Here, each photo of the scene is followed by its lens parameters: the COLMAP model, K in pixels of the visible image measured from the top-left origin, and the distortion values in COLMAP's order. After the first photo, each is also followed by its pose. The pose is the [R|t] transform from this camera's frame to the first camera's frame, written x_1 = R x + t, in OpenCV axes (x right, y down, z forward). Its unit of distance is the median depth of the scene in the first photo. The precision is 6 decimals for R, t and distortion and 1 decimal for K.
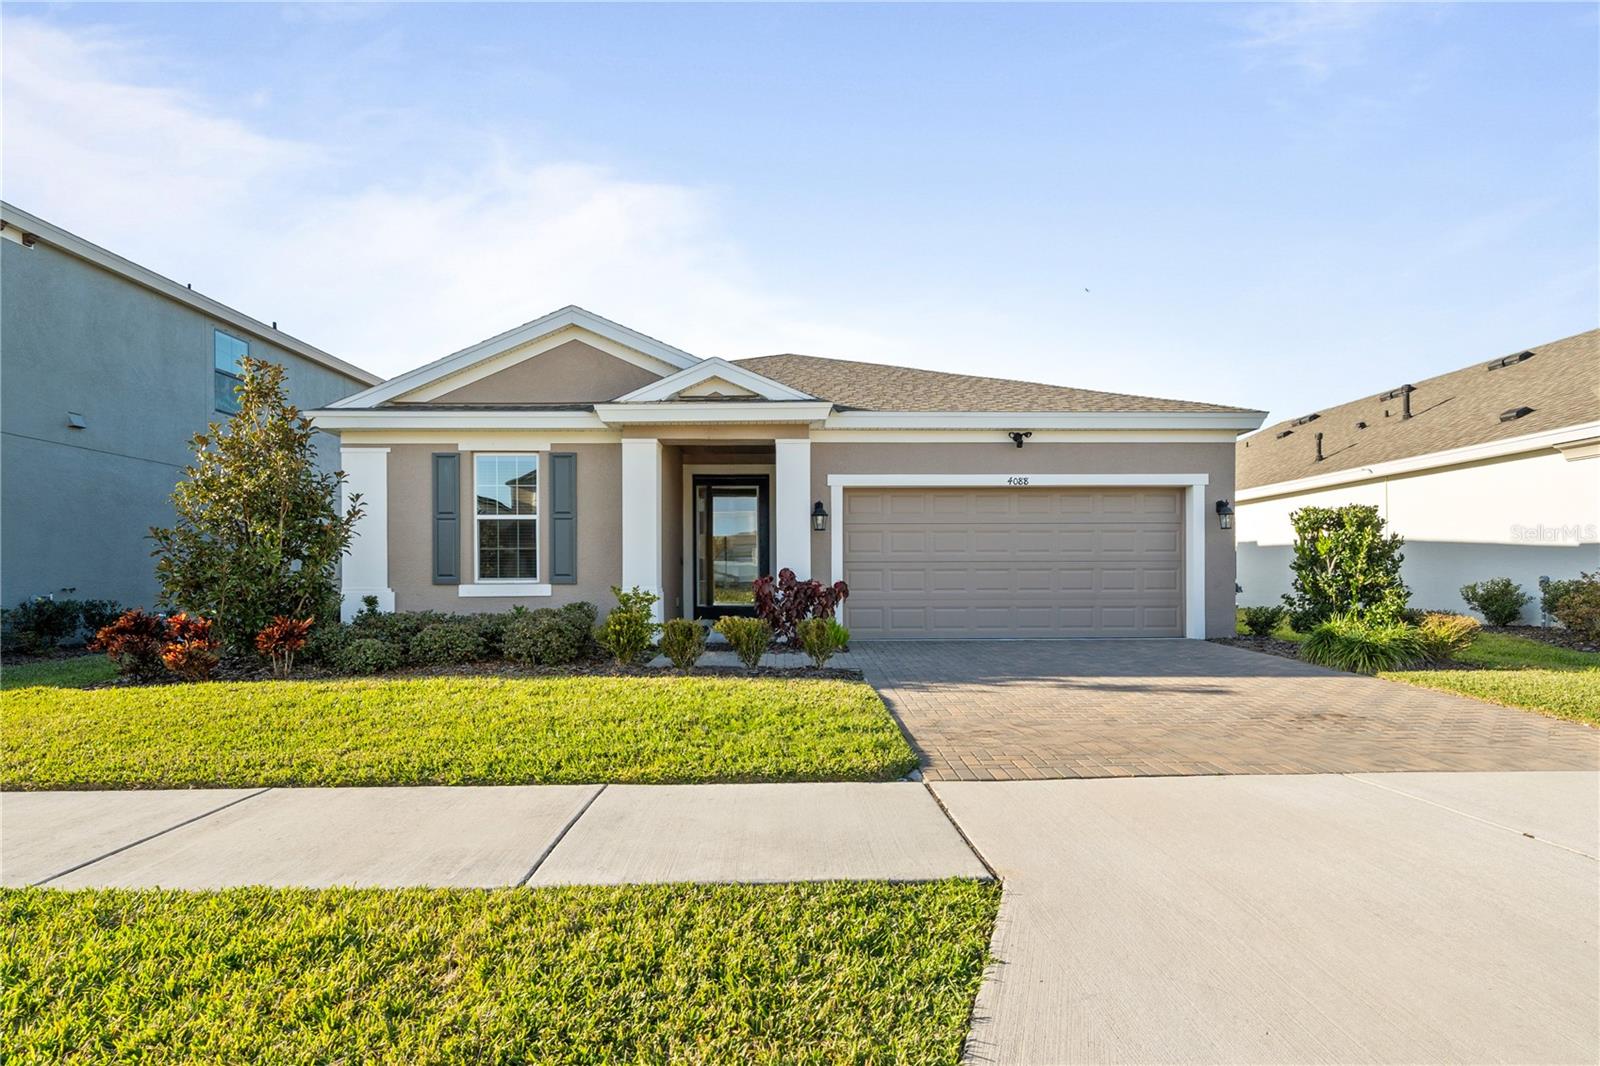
lens RADIAL K [[775.0, 0, 784.0], [0, 775.0, 576.0], [0, 0, 1]] dist [-0.003436, -0.000538]
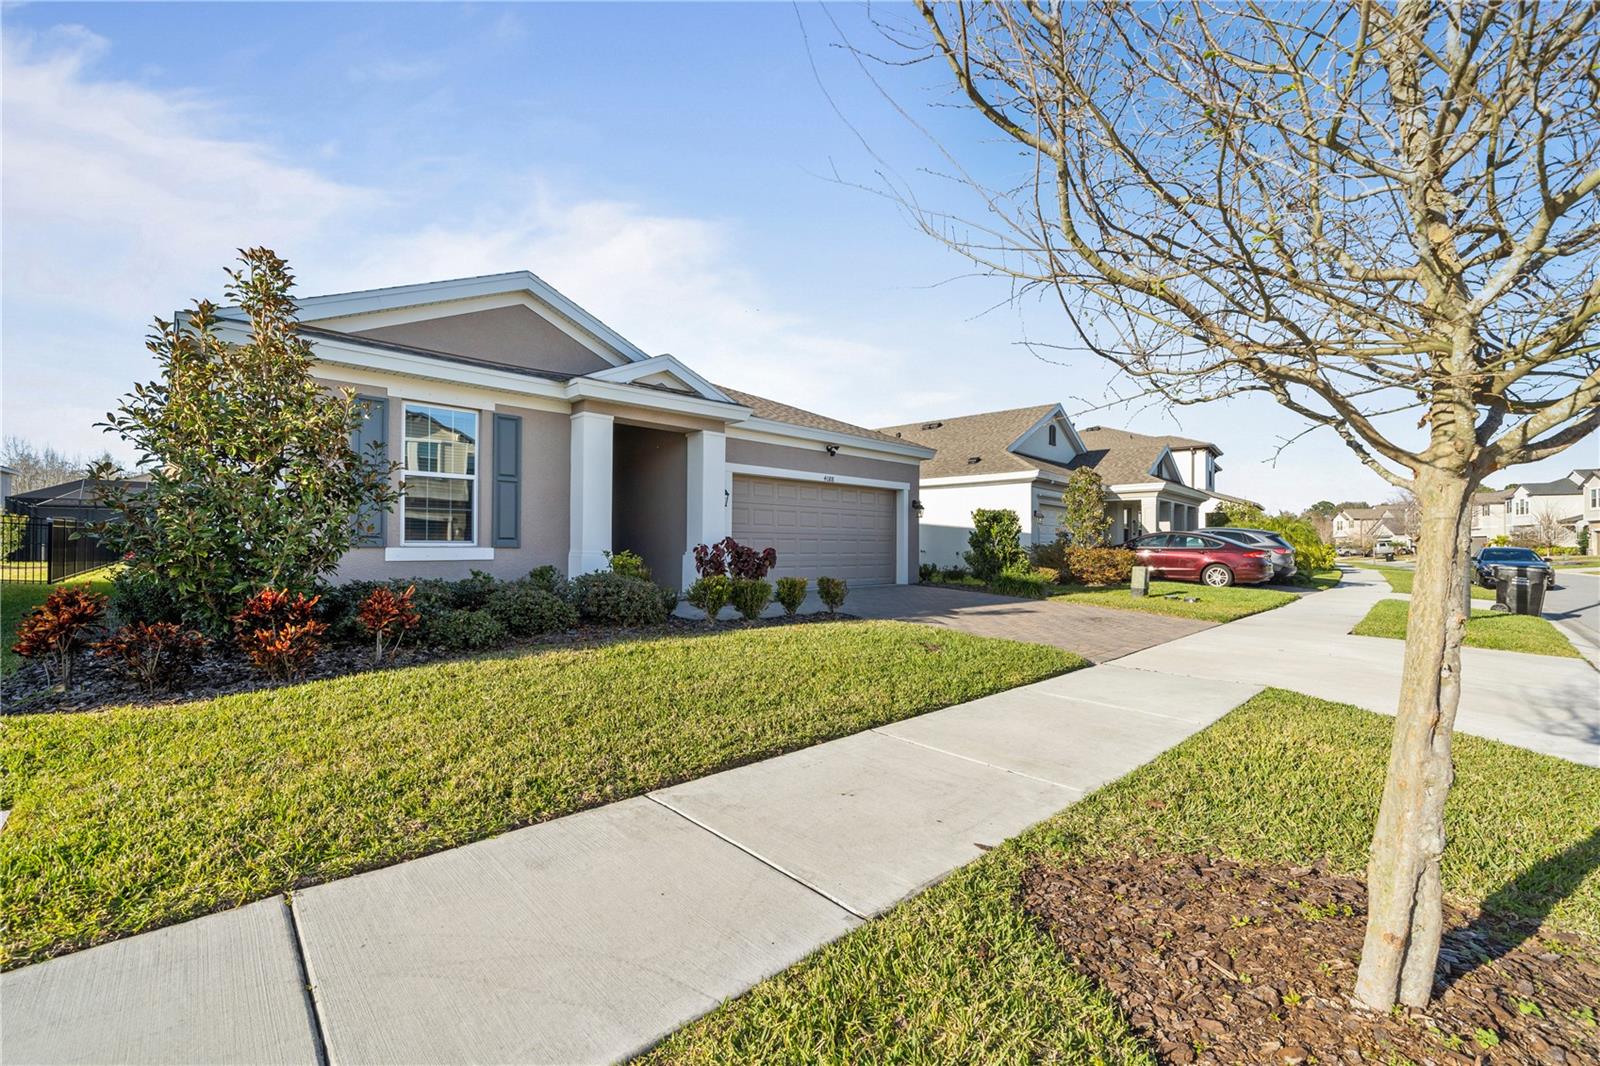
lens RADIAL K [[646.3, 0, 787.5], [0, 646.3, 532.6], [0, 0, 1]] dist [0.003665, -0.000104]
pose [[0.752222, 0.022397, 0.658529, -0.557113], [-0.018050, 0.999748, -0.013383, -0.004143], [-0.658662, -0.001819, 0.752436, 0.141190]]
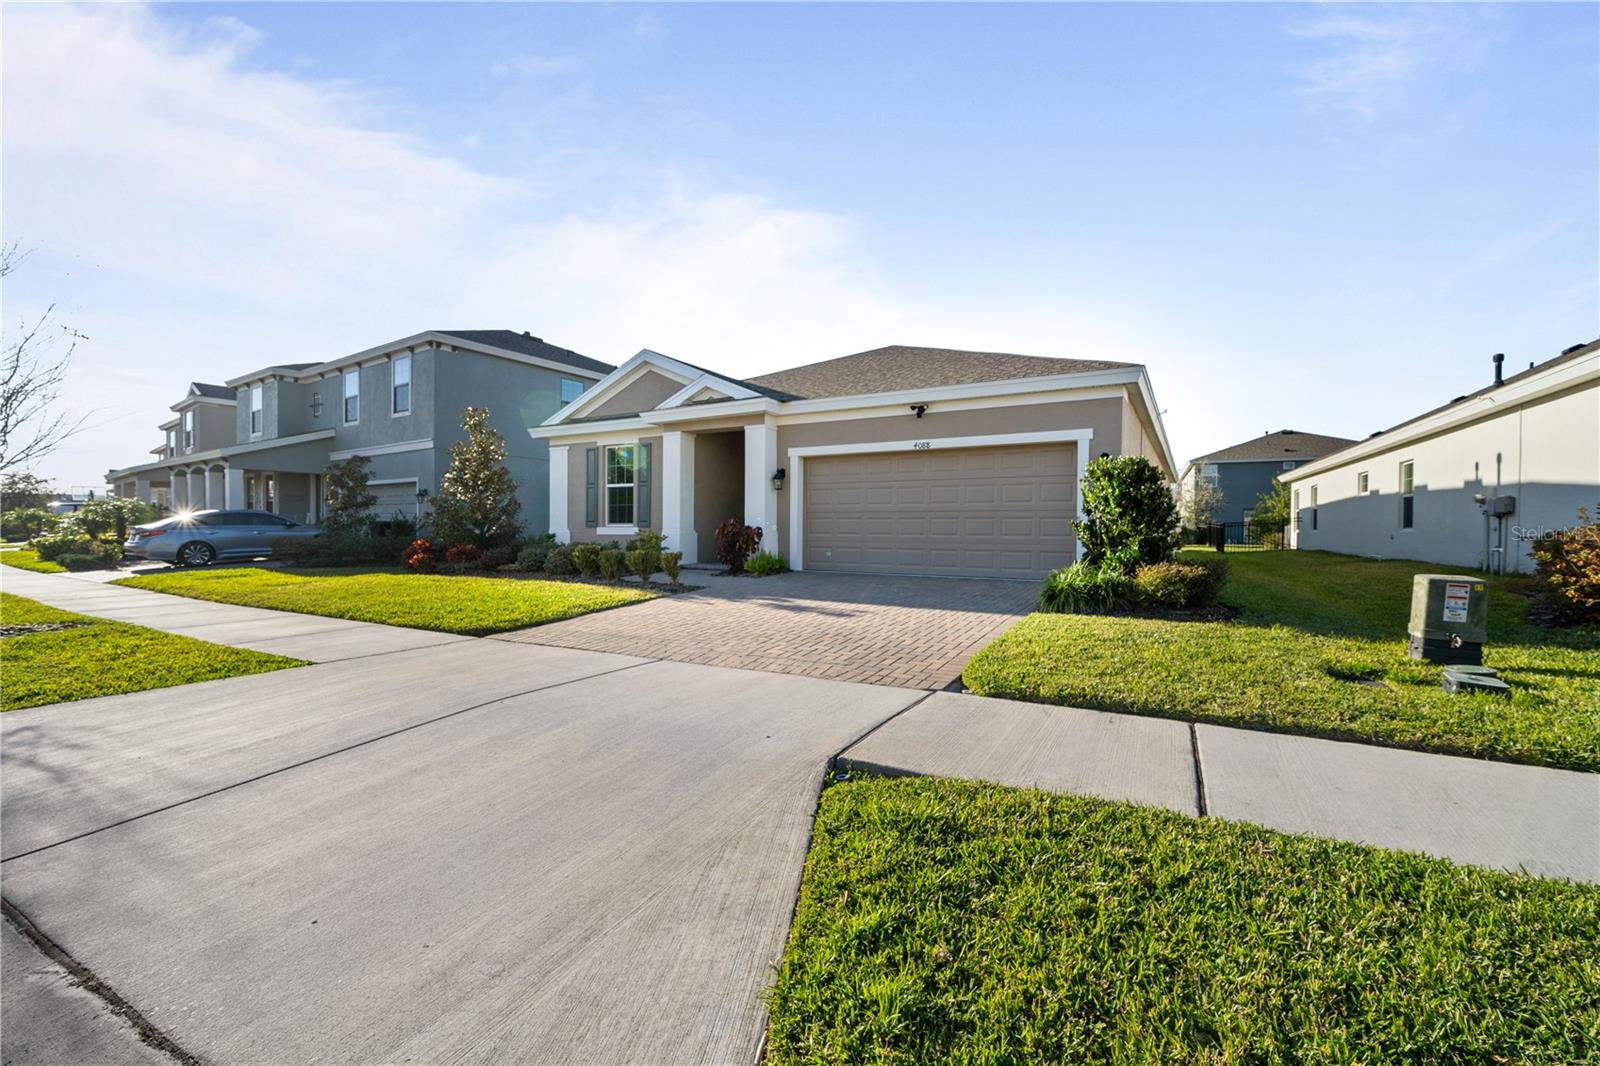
lens RADIAL K [[646.3, 0, 816.0], [0, 646.3, 529.8], [0, 0, 1]] dist [0.003665, -0.000104]
pose [[0.864368, 0.010163, -0.502758, 0.677197], [-0.003544, 0.999894, 0.014119, -0.004200], [0.502848, -0.010422, 0.864312, 0.041711]]
